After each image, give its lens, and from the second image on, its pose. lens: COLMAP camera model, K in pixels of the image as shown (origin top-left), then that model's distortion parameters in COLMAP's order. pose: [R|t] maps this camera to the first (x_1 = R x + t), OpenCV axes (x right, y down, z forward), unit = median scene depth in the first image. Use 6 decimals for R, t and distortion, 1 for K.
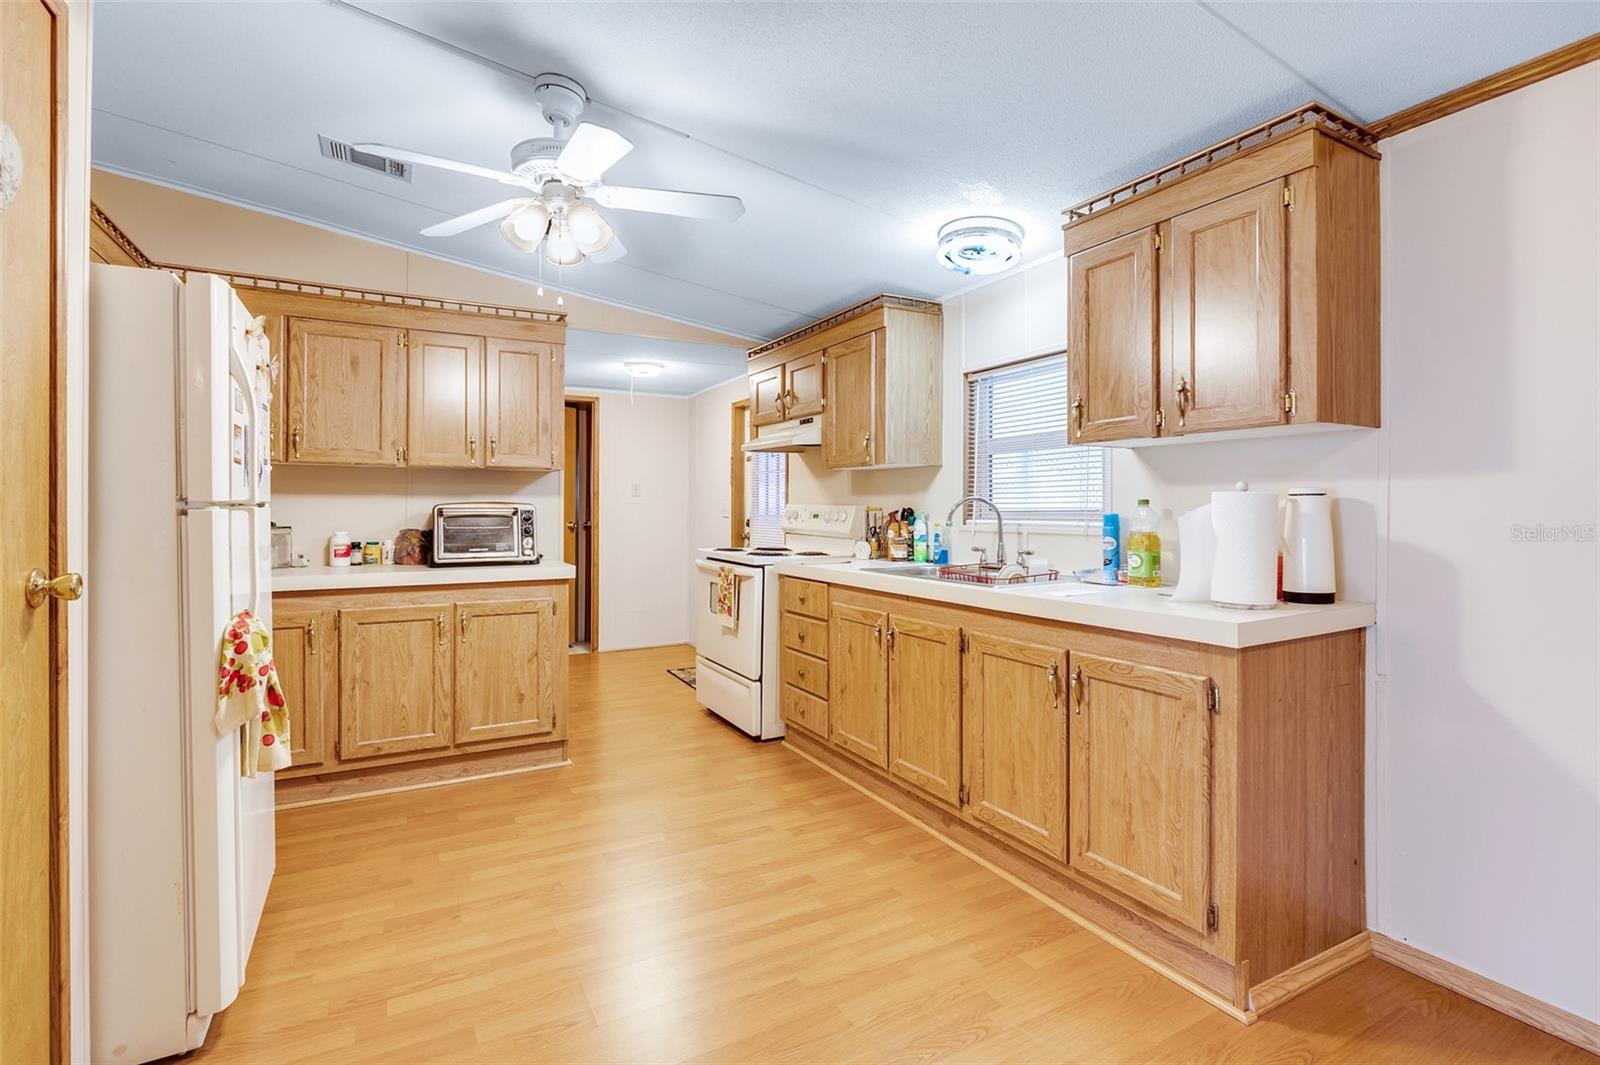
lens RADIAL K [[756.6, 0, 795.7], [0, 756.6, 519.1], [0, 0, 1]] dist [-0.000085, -0.000338]
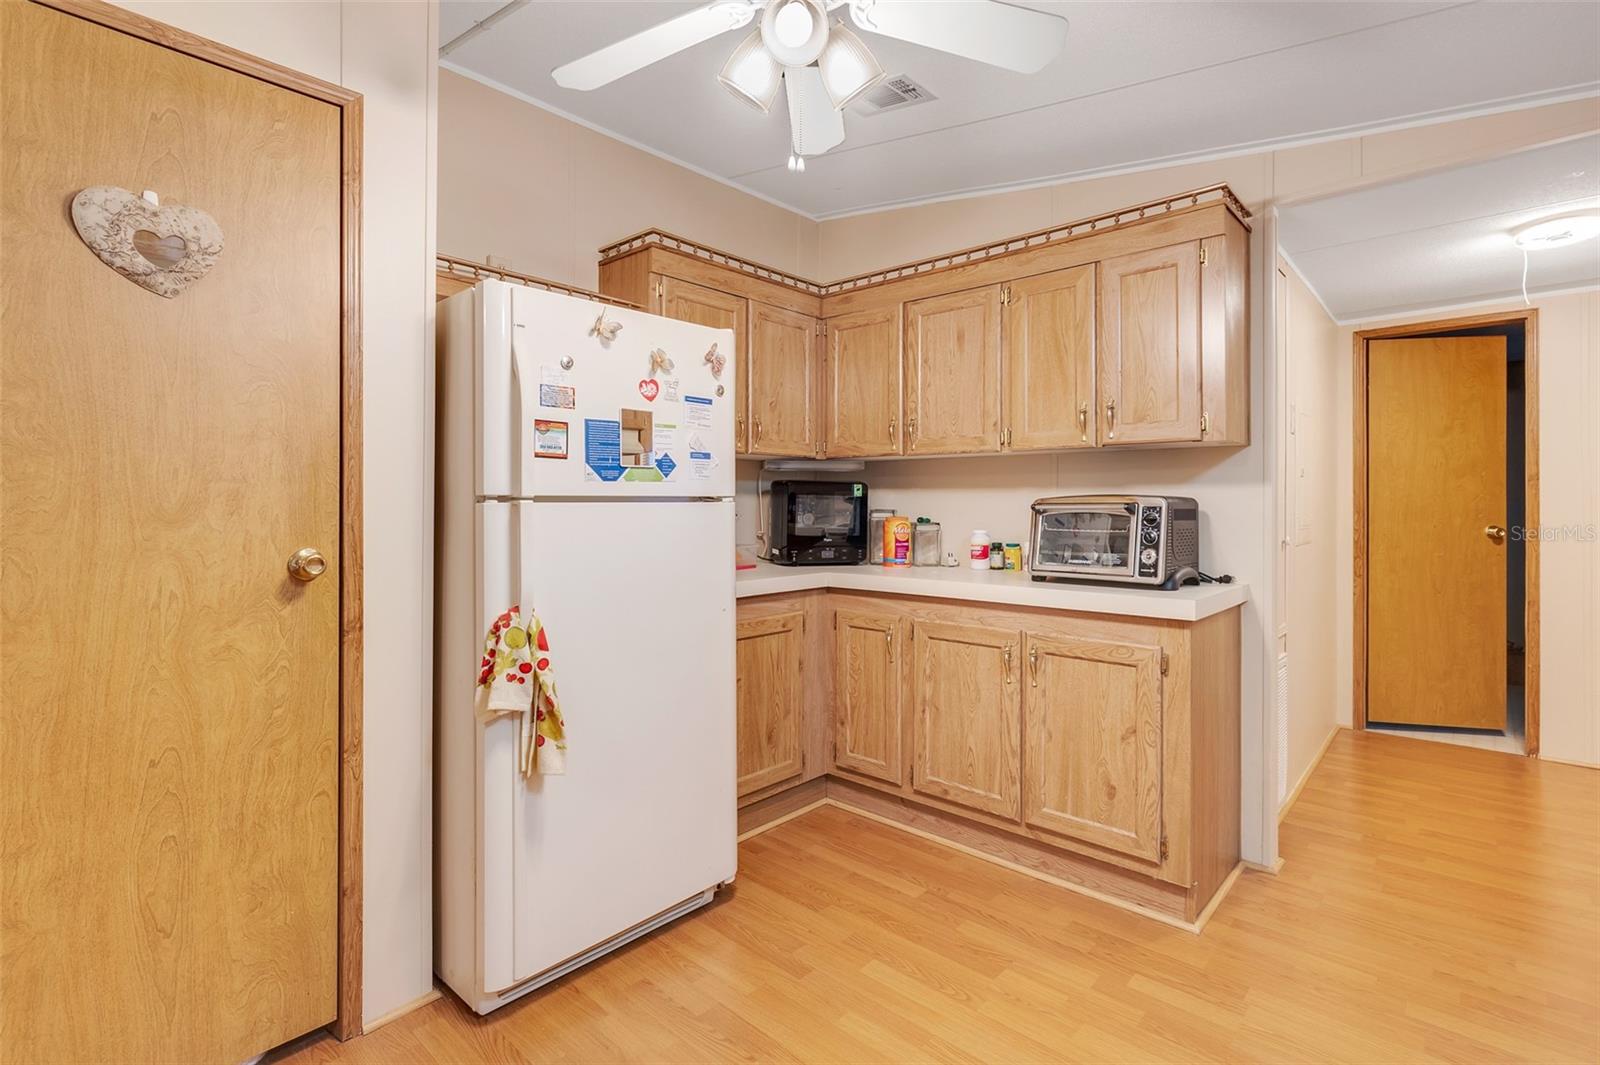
lens RADIAL K [[756.6, 0, 782.6], [0, 756.6, 501.4], [0, 0, 1]] dist [-0.000085, -0.000338]
pose [[0.321434, -0.004859, -0.946919, 0.173389], [-0.014410, 0.999846, -0.010023, -0.005335], [0.946822, 0.016867, 0.321315, 0.525834]]
